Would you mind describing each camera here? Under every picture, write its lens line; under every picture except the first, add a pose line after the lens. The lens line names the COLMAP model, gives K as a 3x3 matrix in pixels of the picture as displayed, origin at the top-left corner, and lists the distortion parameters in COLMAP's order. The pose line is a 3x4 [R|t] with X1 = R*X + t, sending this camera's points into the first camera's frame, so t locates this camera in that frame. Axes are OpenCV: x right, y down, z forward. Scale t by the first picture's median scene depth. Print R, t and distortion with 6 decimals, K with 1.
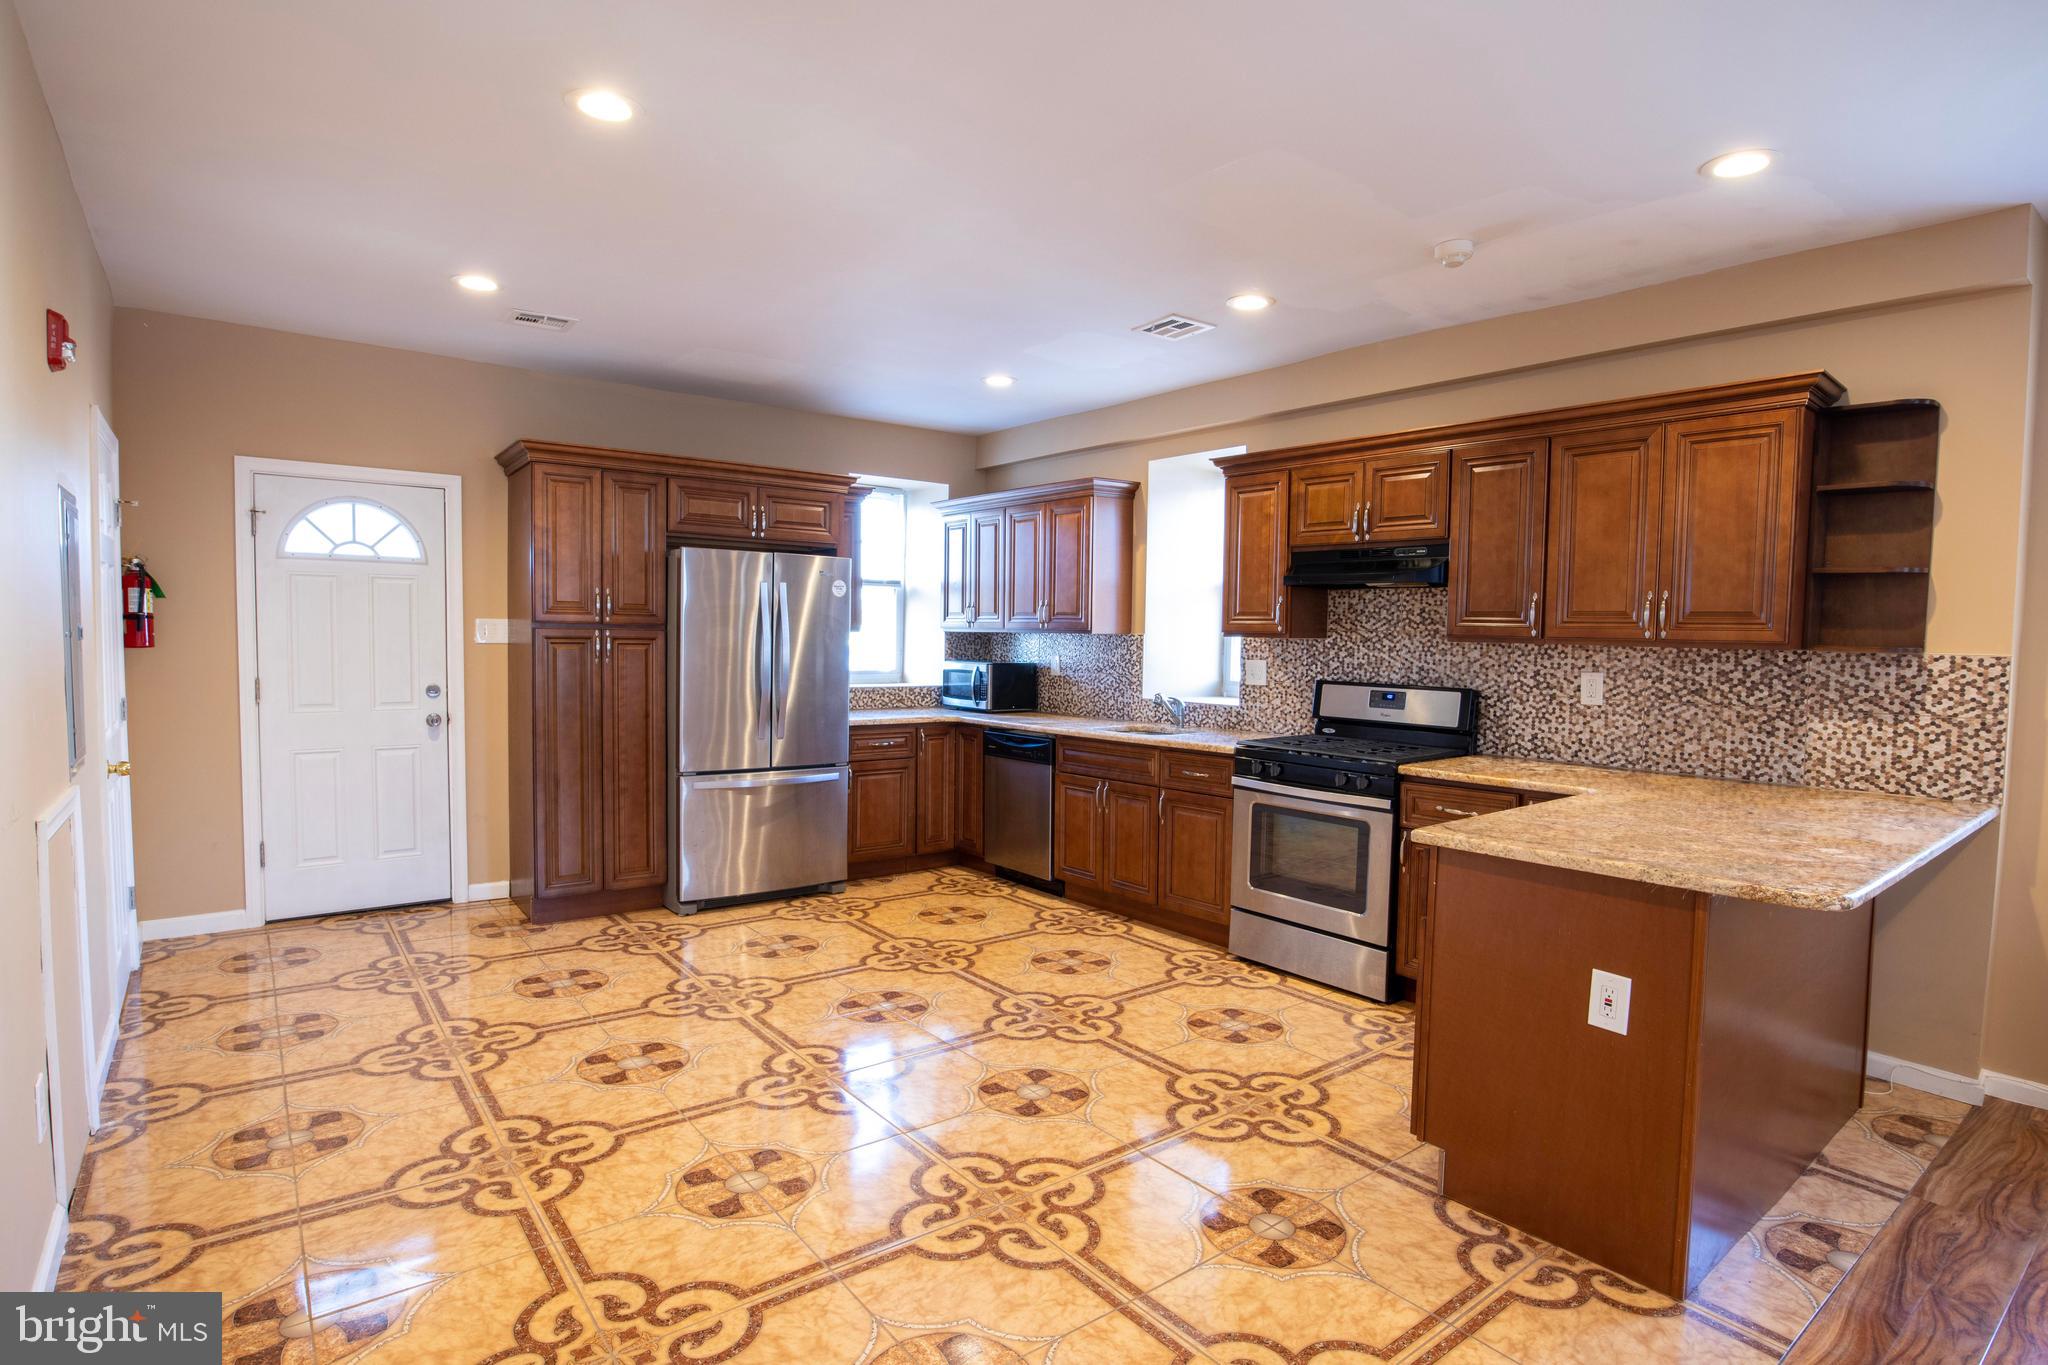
lens RADIAL K [[1040.4, 0, 1037.7], [0, 1040.4, 680.2], [0, 0, 1]] dist [-0.042924, 0.011855]
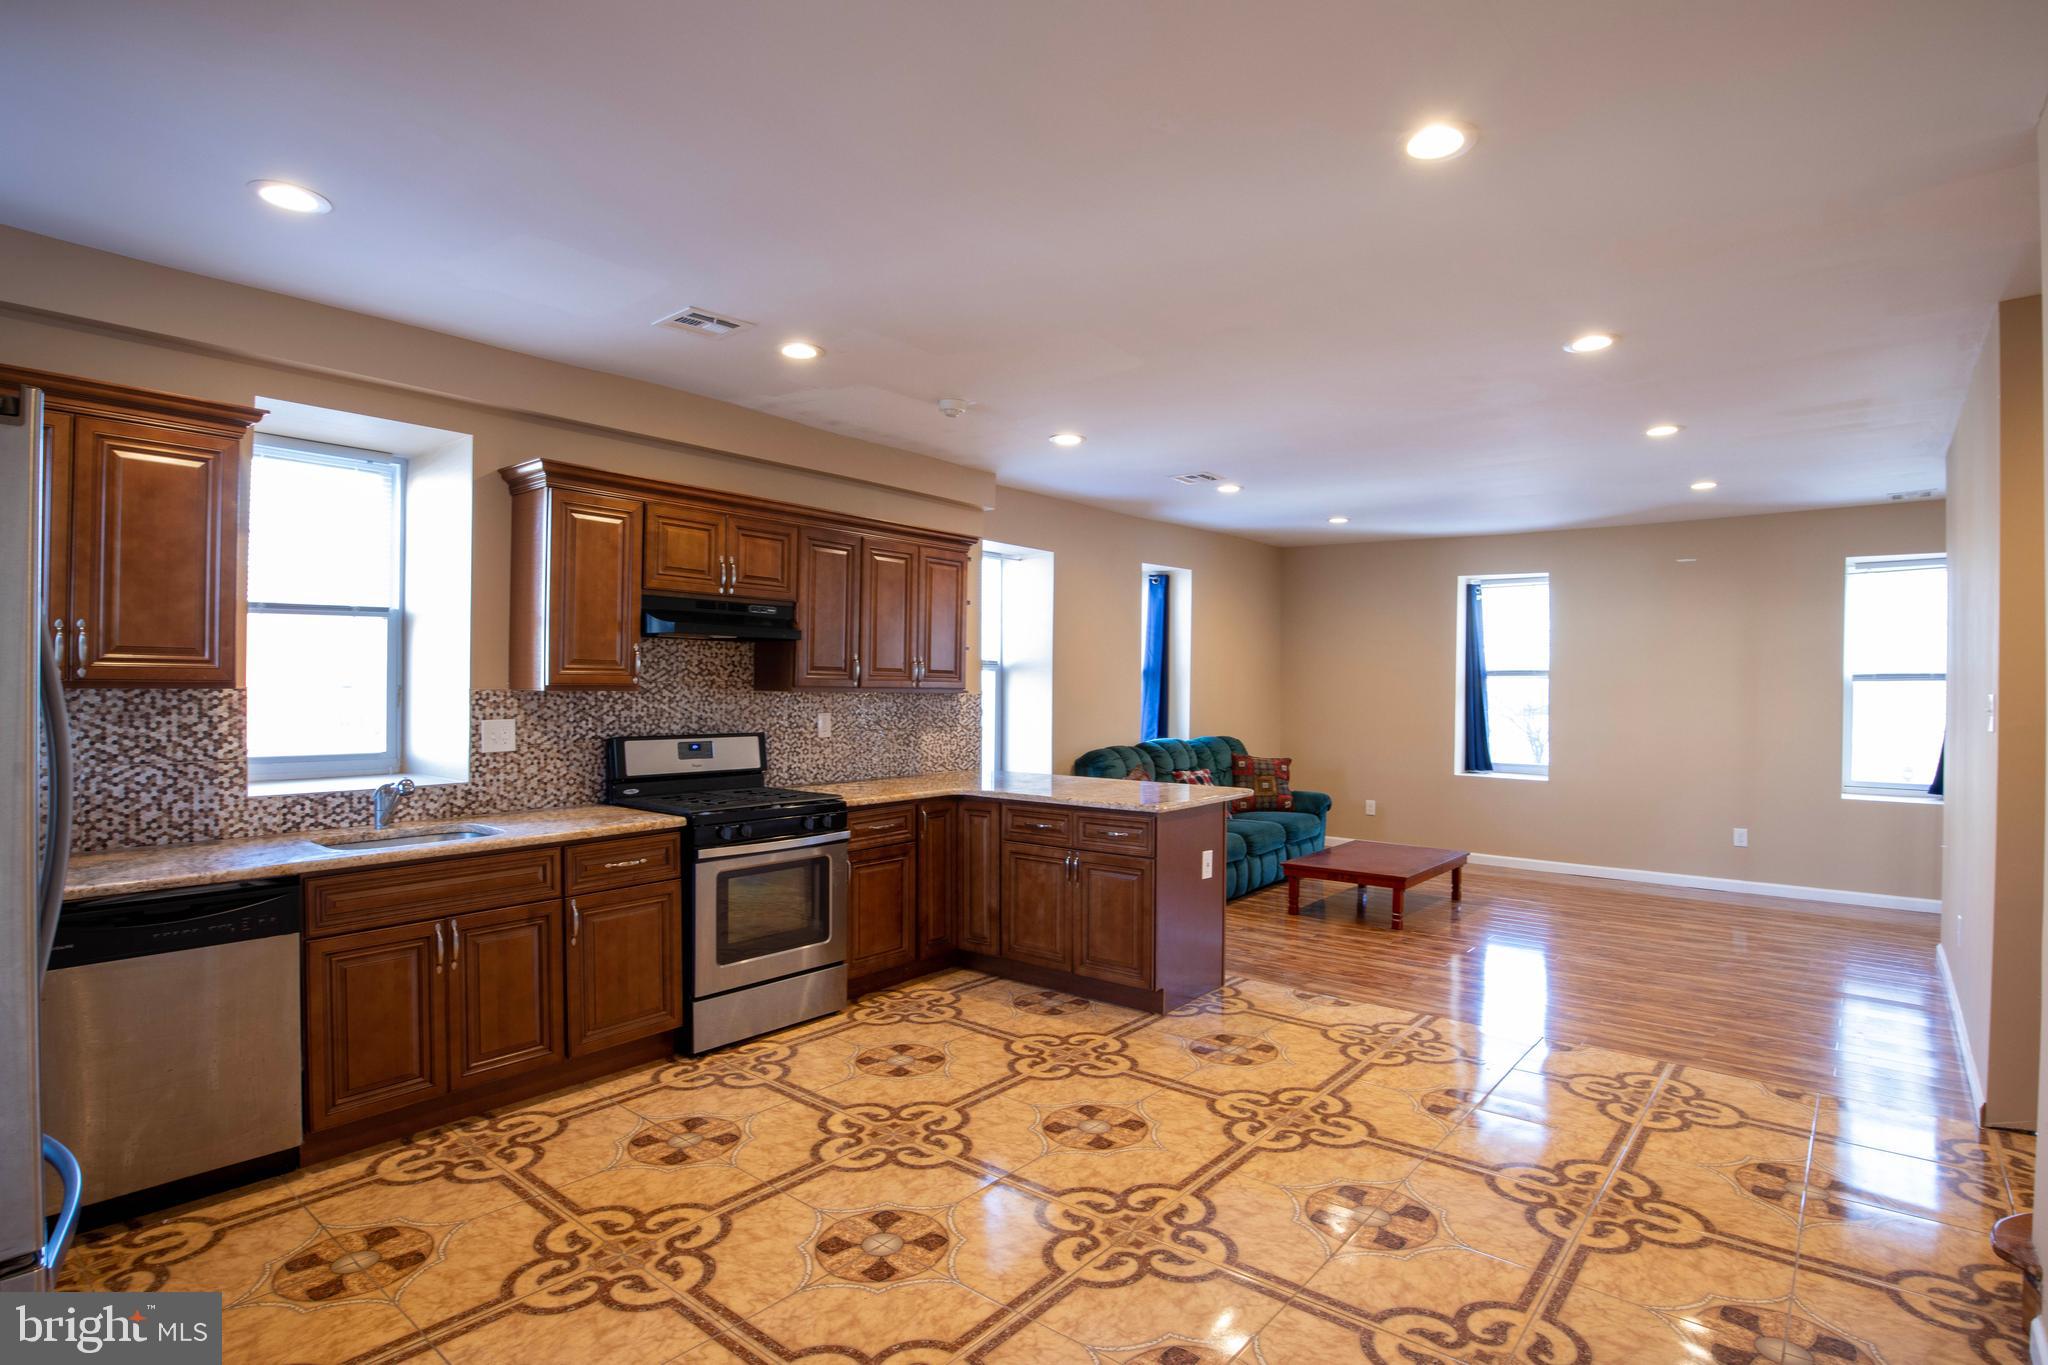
lens RADIAL K [[1040.4, 0, 1038.2], [0, 1040.4, 687.6], [0, 0, 1]] dist [-0.042924, 0.011855]
pose [[-0.214751, -0.007258, 0.976642, -0.659301], [0.044230, 0.998874, 0.017149, -0.040925], [-0.975667, 0.046880, -0.214189, 0.823512]]
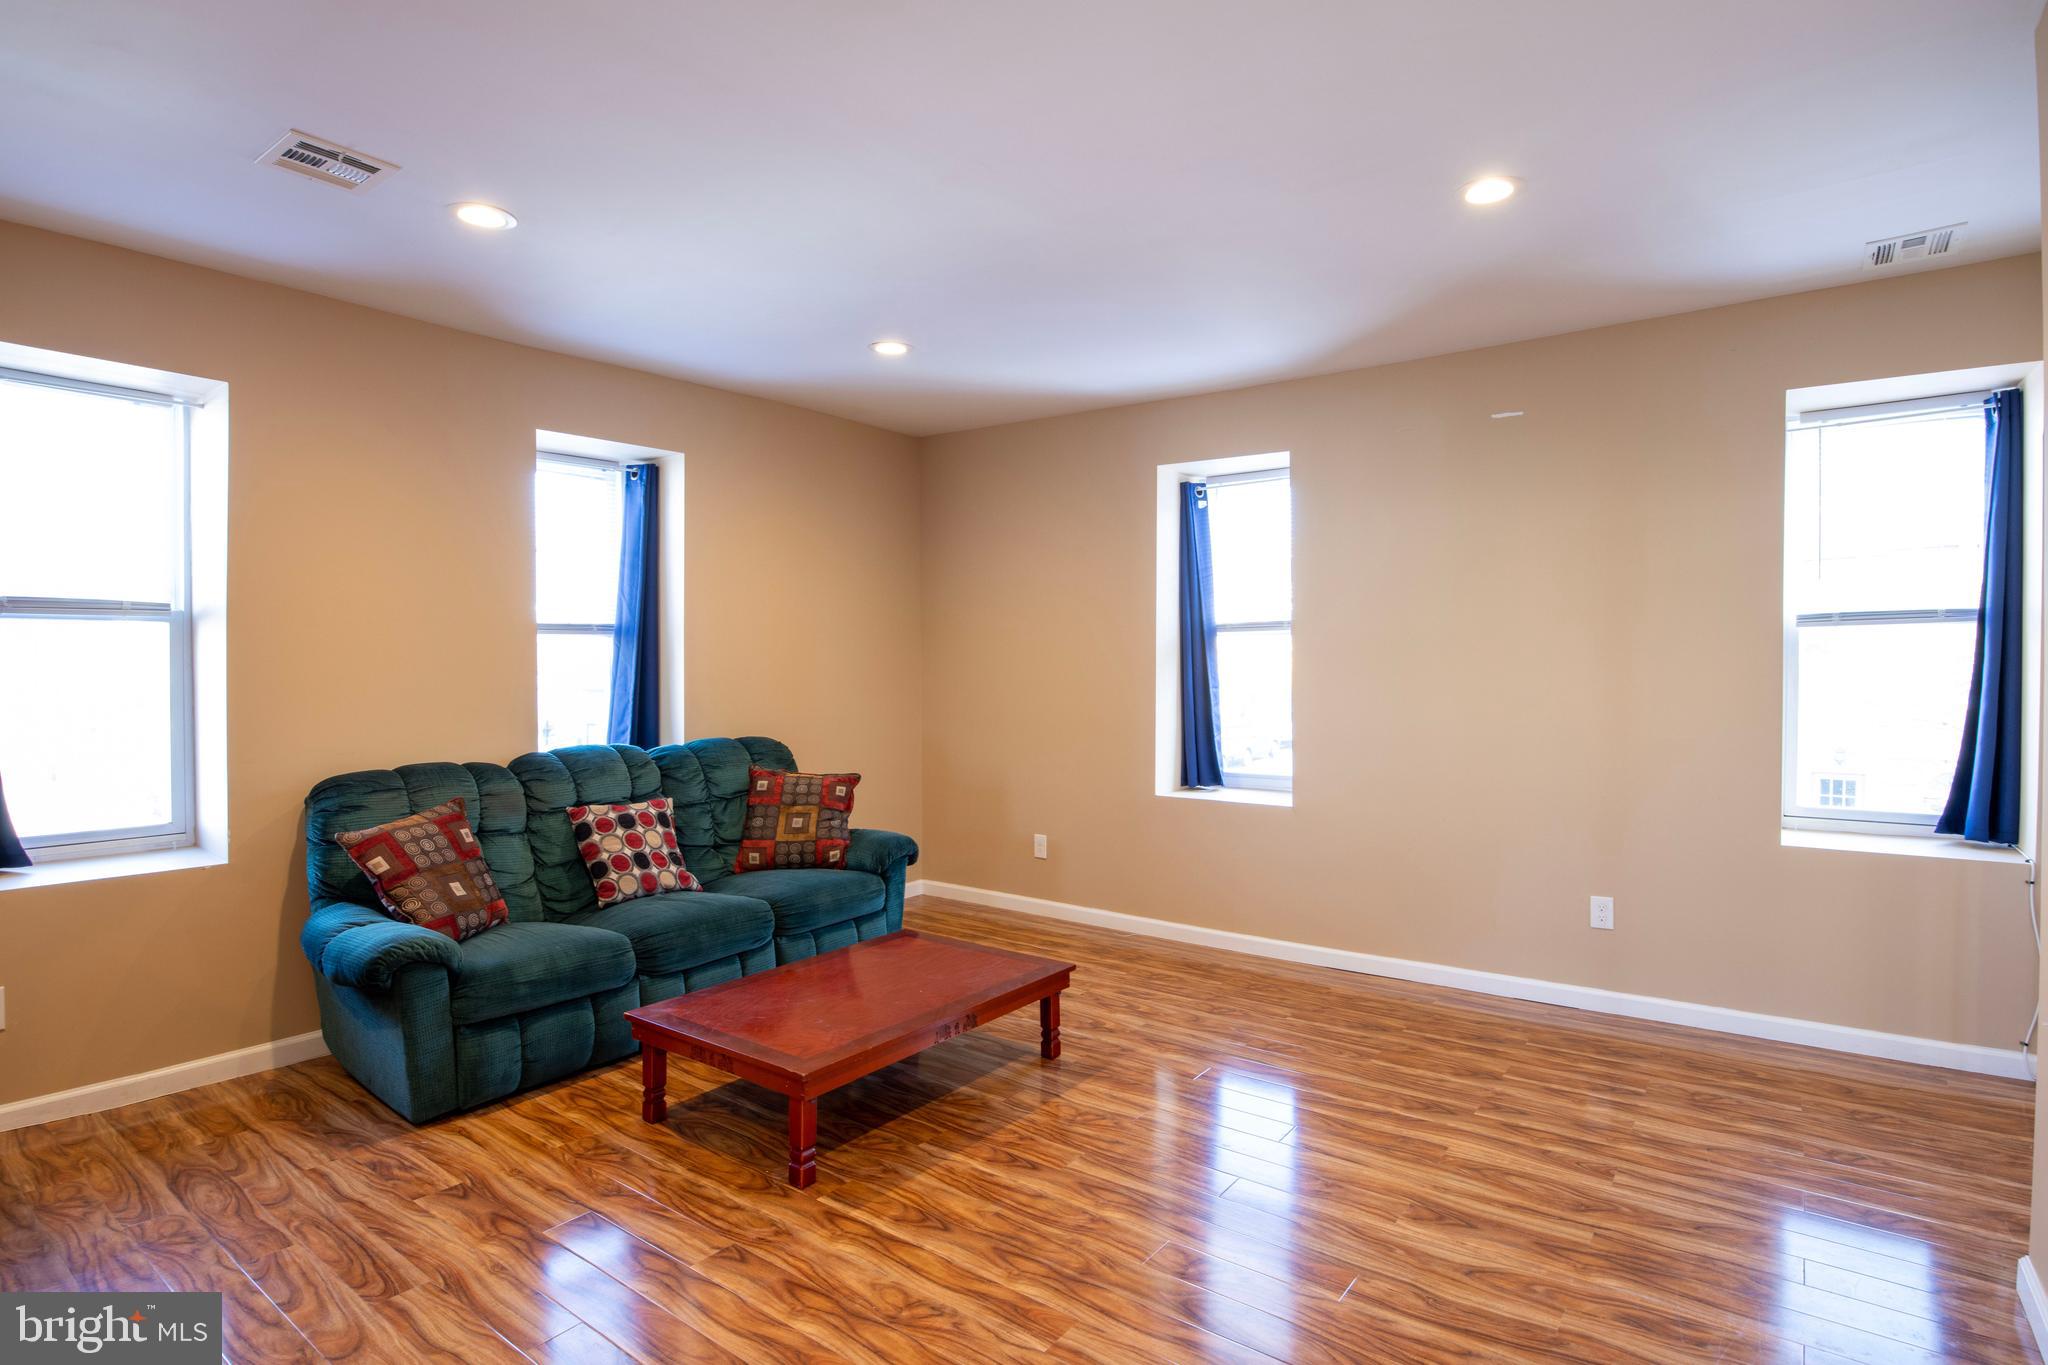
lens RADIAL K [[1040.4, 0, 1034.8], [0, 1040.4, 676.8], [0, 0, 1]] dist [-0.042924, 0.011855]
pose [[-0.263882, -0.011686, 0.964484, -0.089518], [0.054216, 0.998166, 0.026927, 0.012553], [-0.963030, 0.059396, -0.262764, 0.148356]]
